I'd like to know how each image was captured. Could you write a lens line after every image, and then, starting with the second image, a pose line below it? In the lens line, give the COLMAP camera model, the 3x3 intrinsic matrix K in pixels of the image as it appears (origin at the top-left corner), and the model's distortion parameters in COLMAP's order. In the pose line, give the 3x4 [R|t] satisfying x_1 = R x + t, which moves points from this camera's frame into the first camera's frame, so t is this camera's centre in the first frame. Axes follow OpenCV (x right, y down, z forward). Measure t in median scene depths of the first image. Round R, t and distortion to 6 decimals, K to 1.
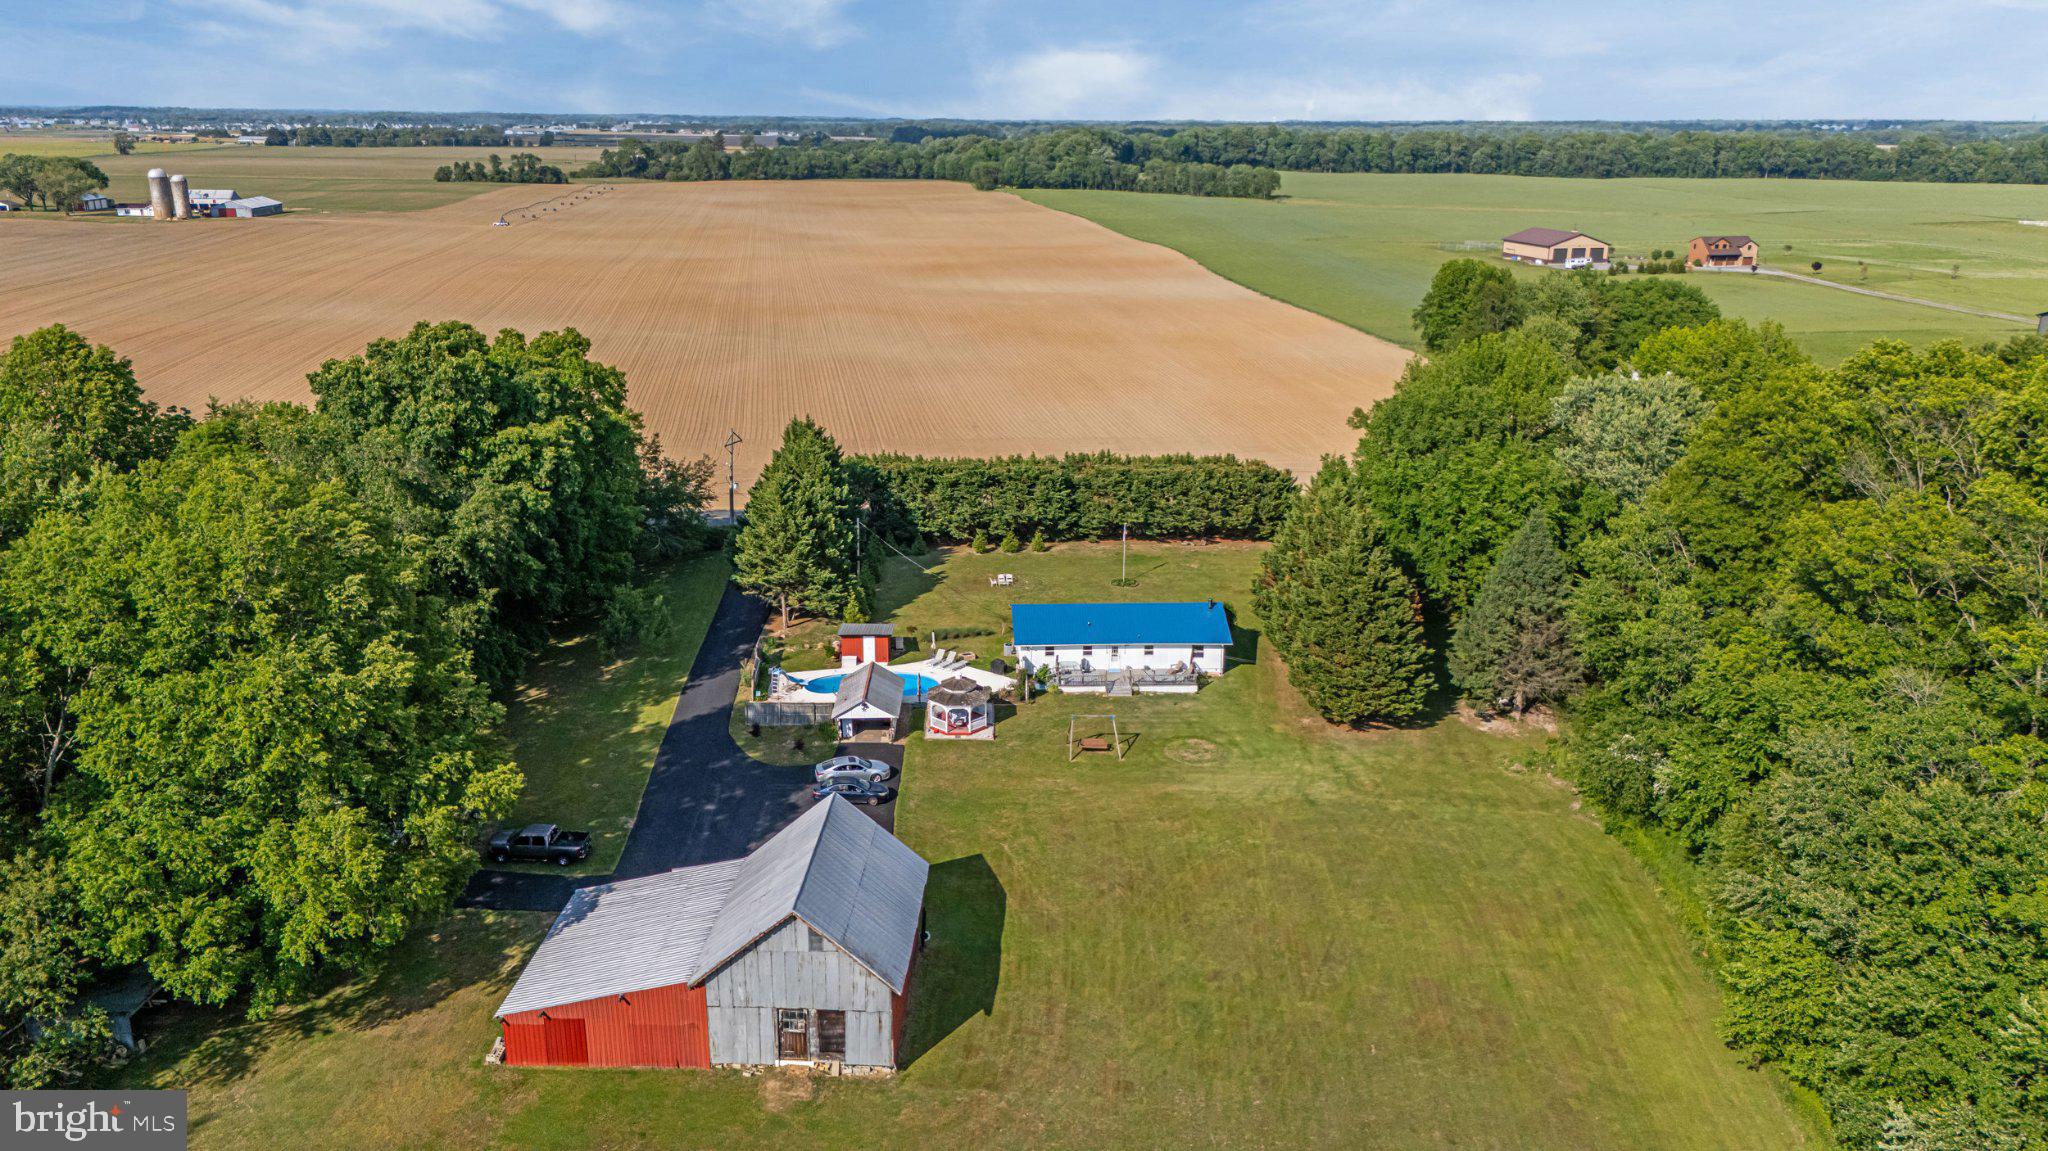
lens RADIAL K [[1509.6, 0, 1030.7], [0, 1509.6, 575.5], [0, 0, 1]] dist [0.072535, -0.070150]
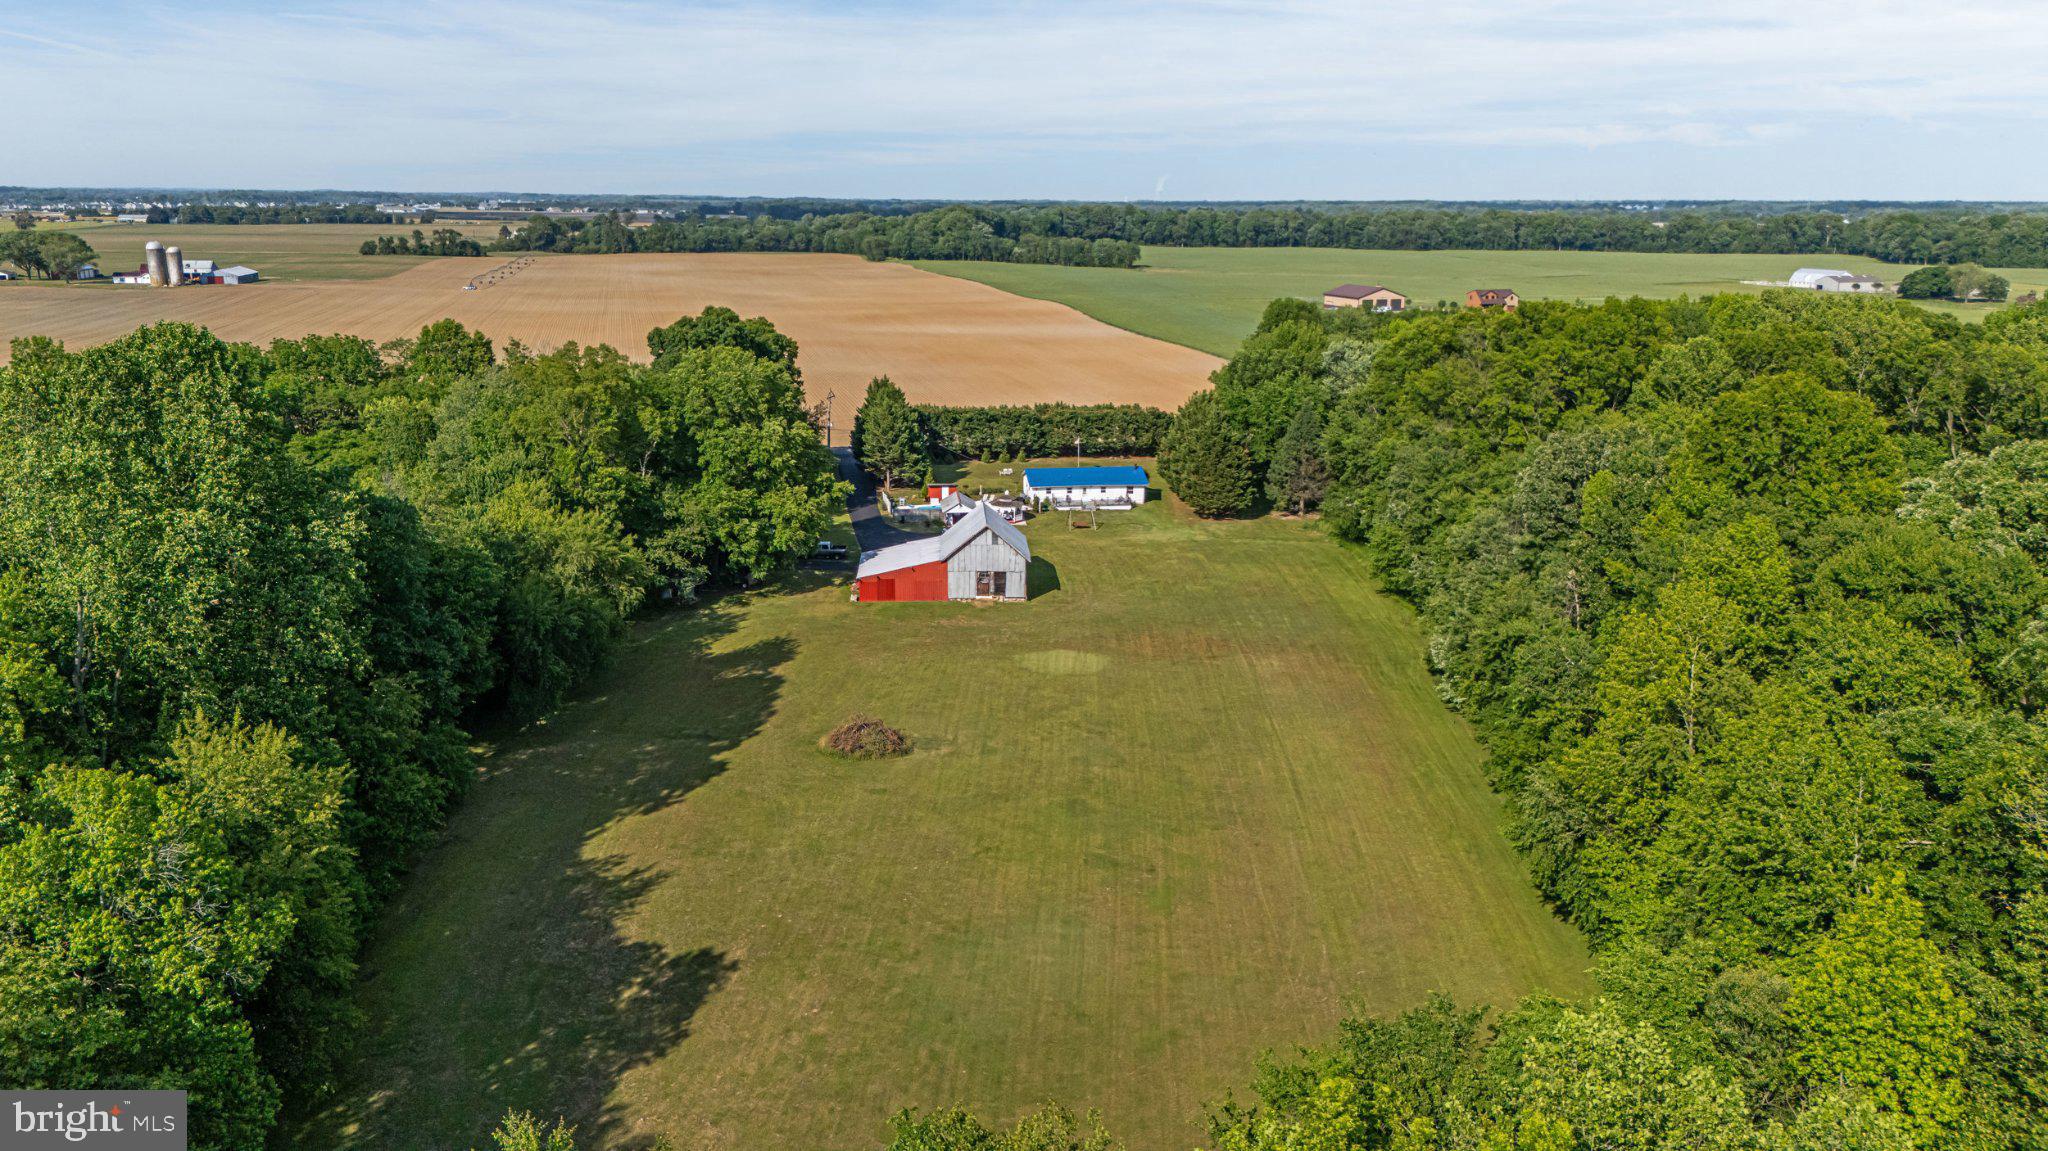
lens RADIAL K [[1509.6, 0, 1030.7], [0, 1509.6, 575.5], [0, 0, 1]] dist [0.072535, -0.070150]
pose [[0.995796, -0.022268, 0.088856, -0.022279], [0.026504, 0.998553, -0.046787, 0.030647], [-0.087685, 0.048945, 0.994945, -0.101892]]
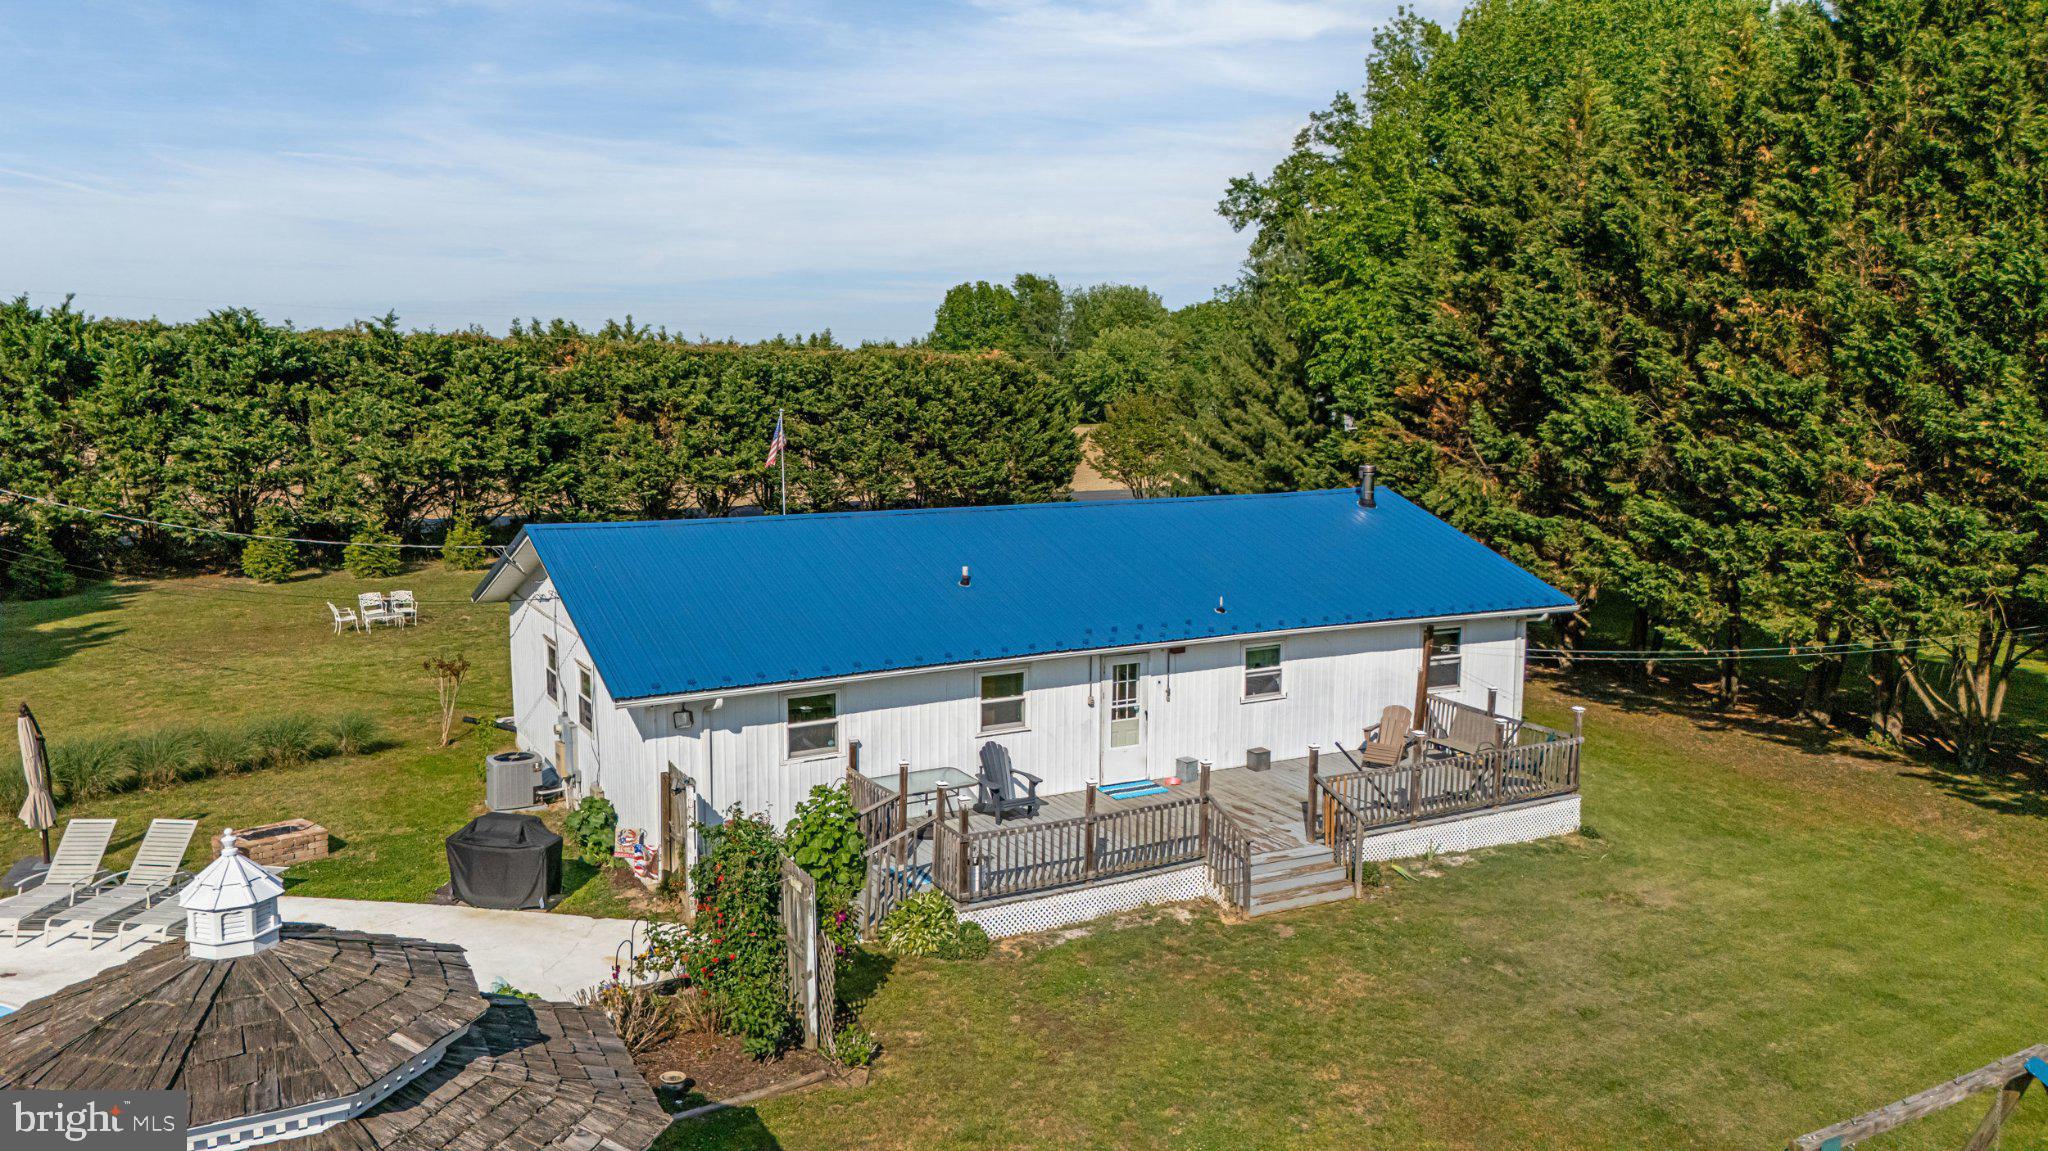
lens RADIAL K [[1509.6, 0, 1030.7], [0, 1509.6, 575.5], [0, 0, 1]] dist [0.072535, -0.070150]
pose [[0.897261, -0.068512, 0.436152, -0.005212], [0.137044, 0.982309, -0.127625, 0.007731], [-0.419692, 0.174285, 0.890777, 0.108690]]
